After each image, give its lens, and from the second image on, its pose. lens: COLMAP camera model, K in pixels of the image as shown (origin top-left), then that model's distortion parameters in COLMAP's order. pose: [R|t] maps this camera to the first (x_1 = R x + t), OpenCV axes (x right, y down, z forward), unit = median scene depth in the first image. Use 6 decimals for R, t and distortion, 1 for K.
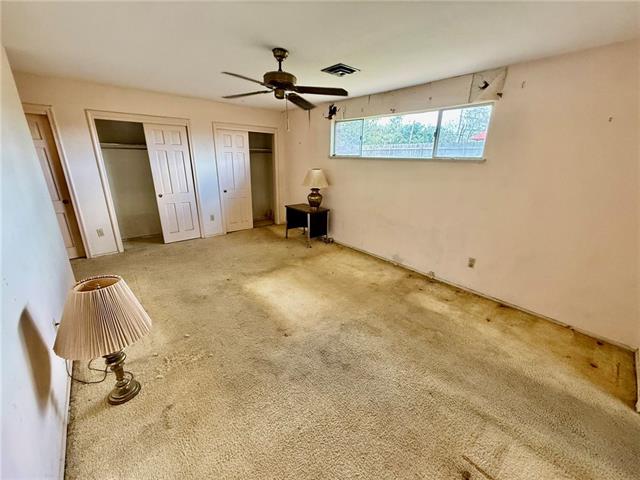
lens RADIAL K [[255.3, 0, 319.1], [0, 255.3, 240.6], [0, 0, 1]] dist [-0.002503, 0.000331]
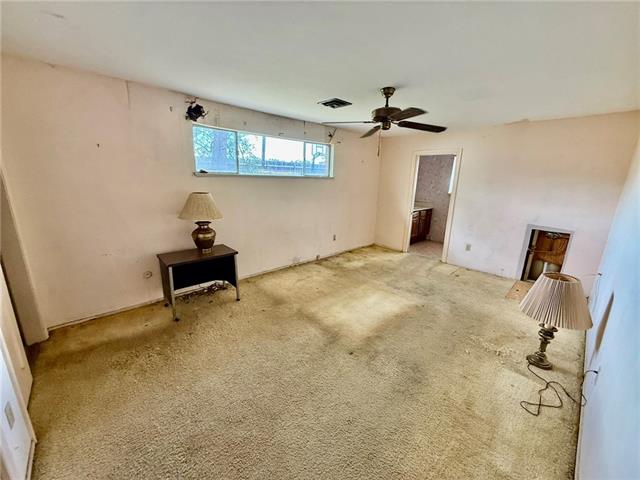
lens RADIAL K [[255.3, 0, 318.7], [0, 255.3, 240.2], [0, 0, 1]] dist [-0.002503, 0.000331]
pose [[-0.044918, -0.261597, 0.964131, -0.936356], [0.286766, 0.921111, 0.263285, -0.338663], [-0.956947, 0.288307, 0.033643, 0.966395]]
